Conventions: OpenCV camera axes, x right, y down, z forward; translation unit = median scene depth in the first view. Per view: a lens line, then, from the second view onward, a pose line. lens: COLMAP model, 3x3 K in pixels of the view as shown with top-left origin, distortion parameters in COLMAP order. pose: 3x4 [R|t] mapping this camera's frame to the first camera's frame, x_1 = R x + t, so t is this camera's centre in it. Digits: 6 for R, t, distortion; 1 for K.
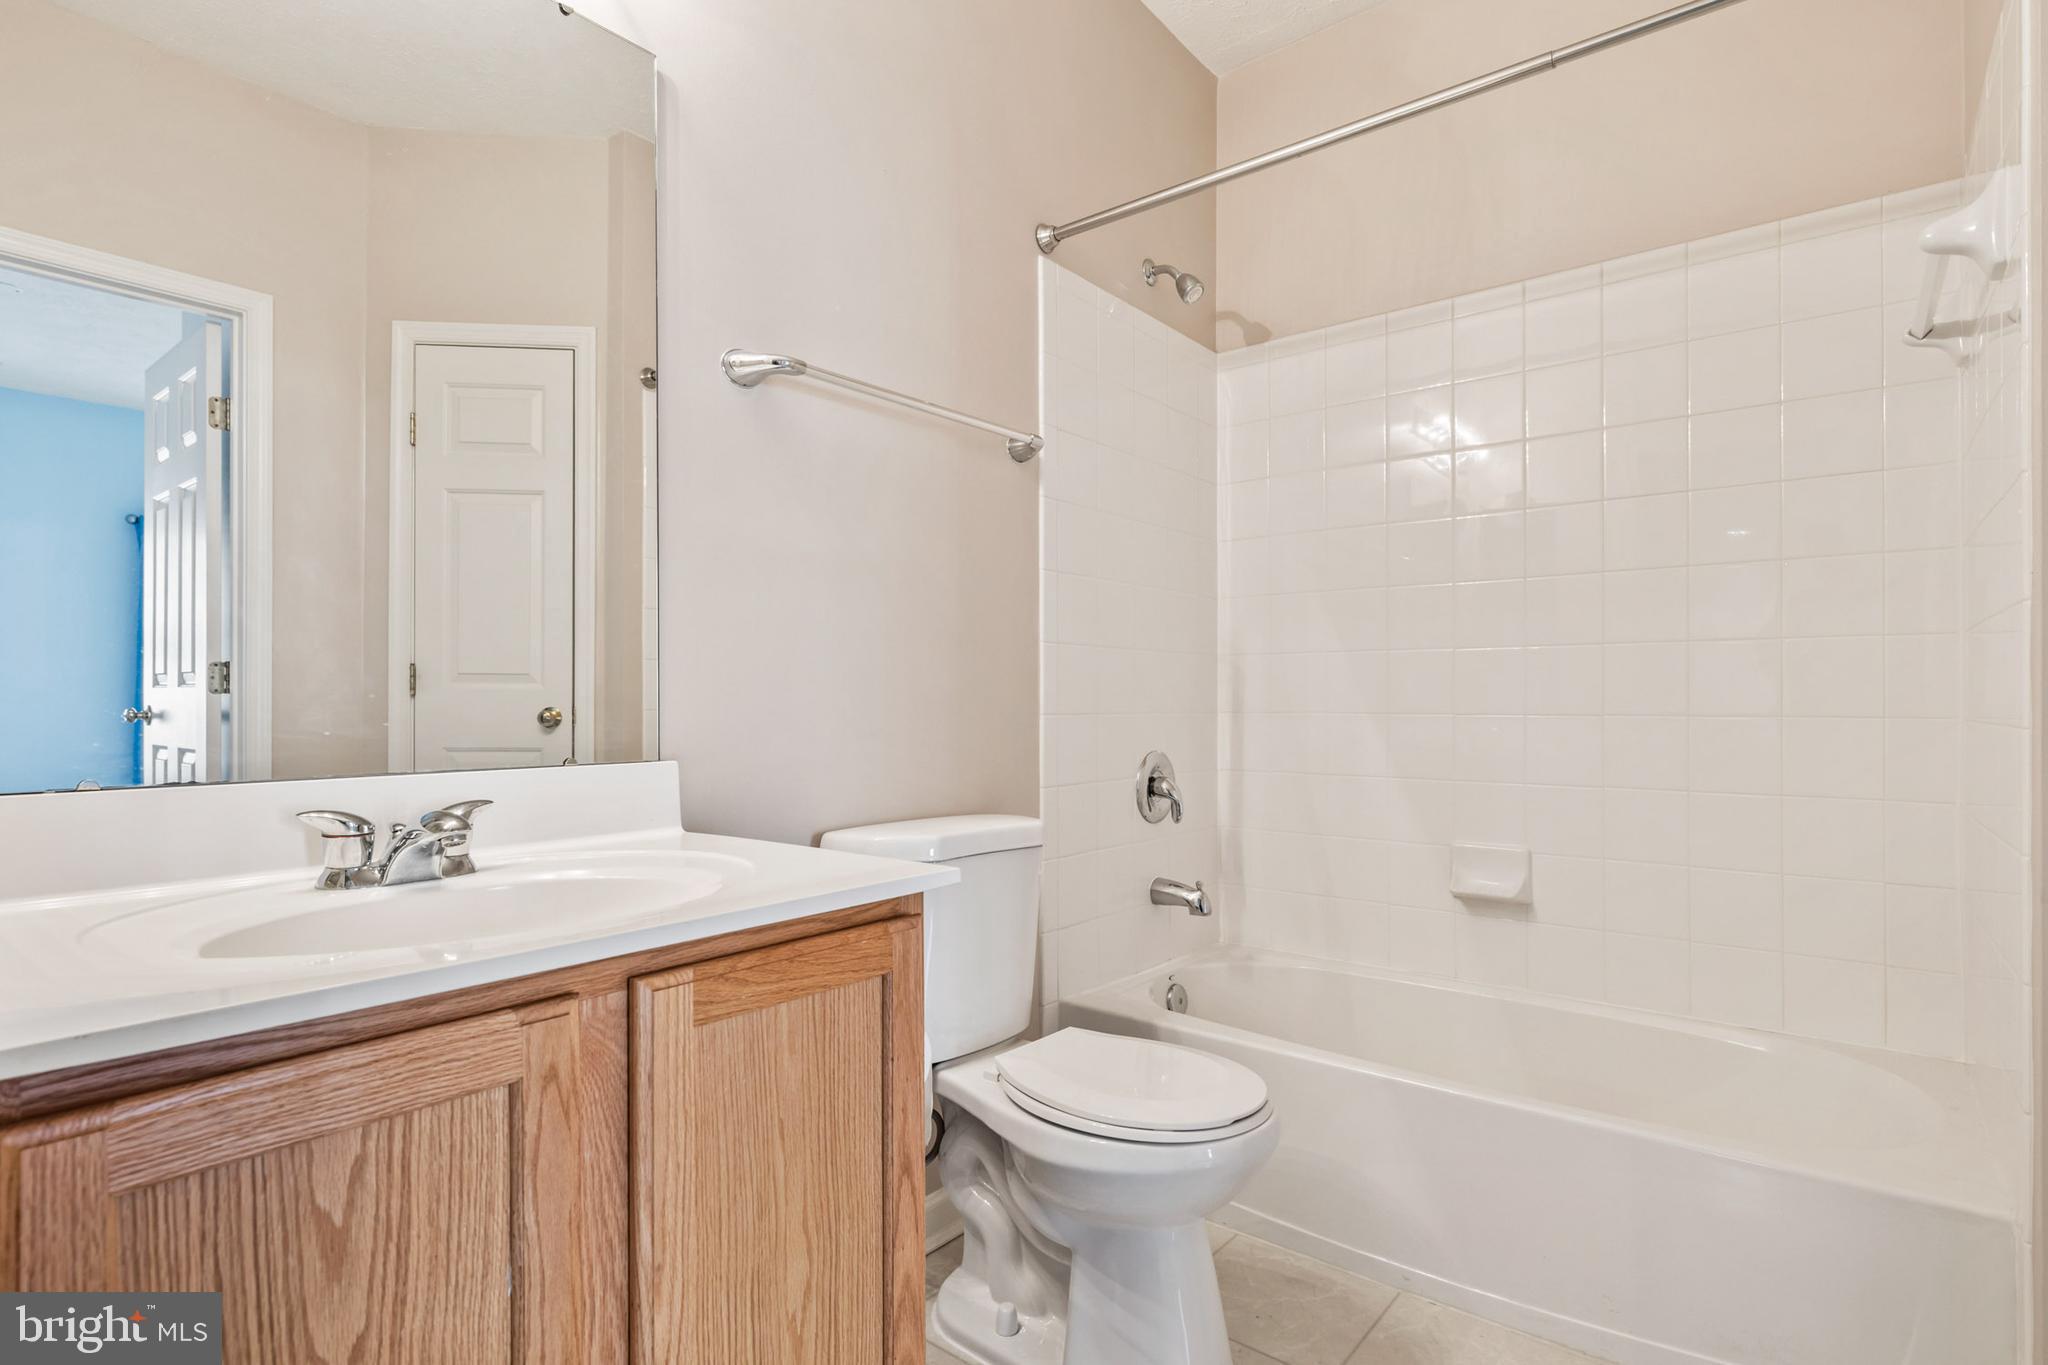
lens RADIAL K [[1042.3, 0, 1024.9], [0, 1042.3, 704.3], [0, 0, 1]] dist [0.044394, -0.000146]
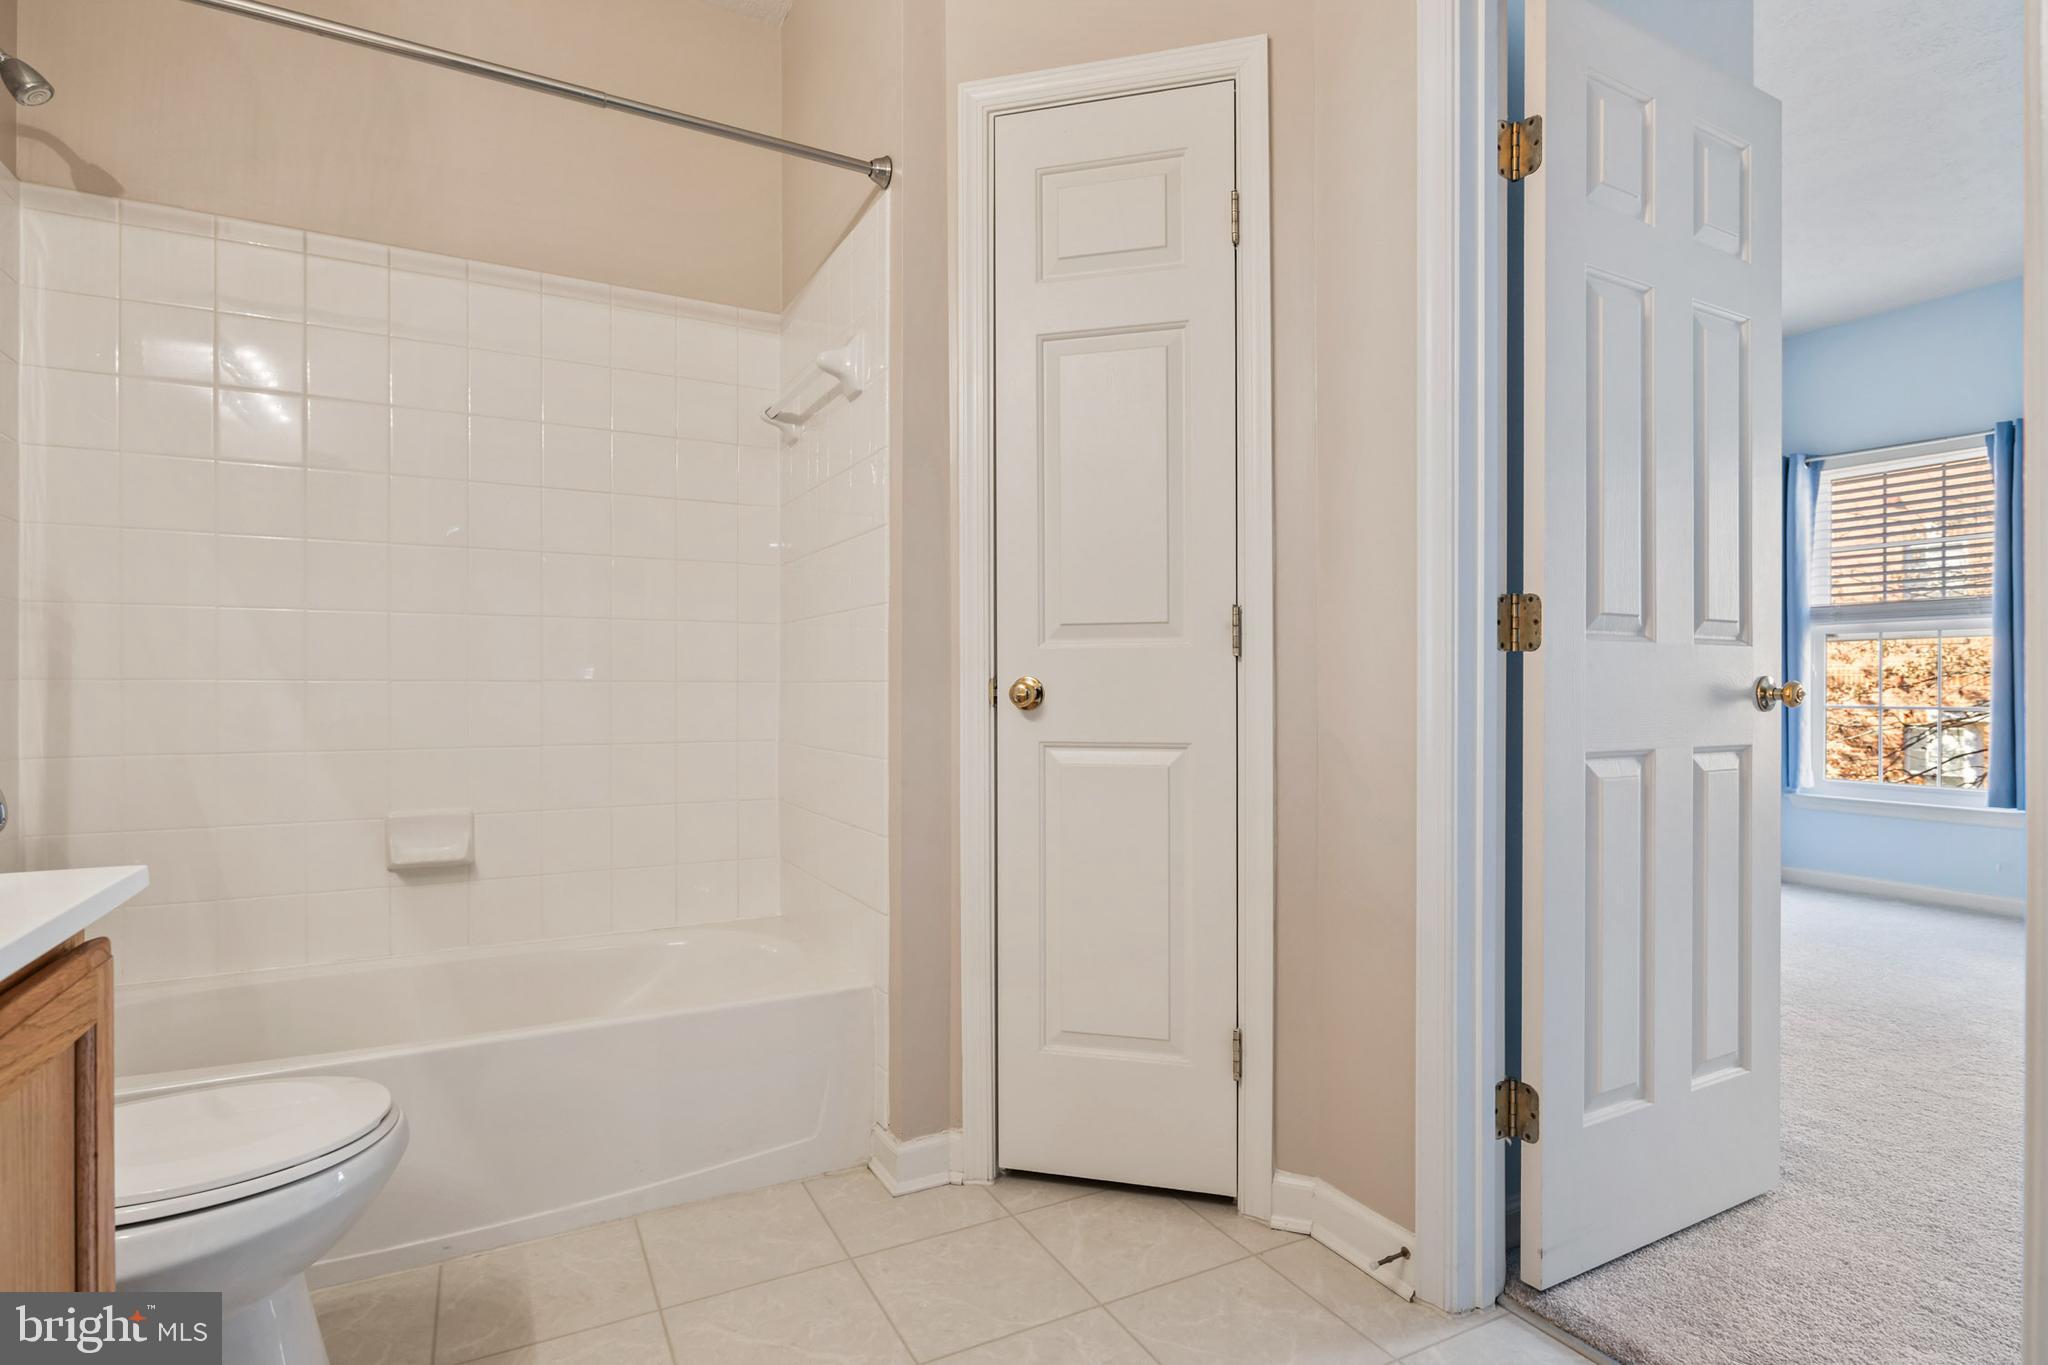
lens RADIAL K [[1028.1, 0, 1020.5], [0, 1028.1, 695.2], [0, 0, 1]] dist [0.000404, -0.000068]
pose [[0.406155, -0.007590, 0.913773, -0.214664], [-0.000489, 0.999964, 0.008524, 0.014968], [-0.913804, -0.003909, 0.406137, 0.094458]]
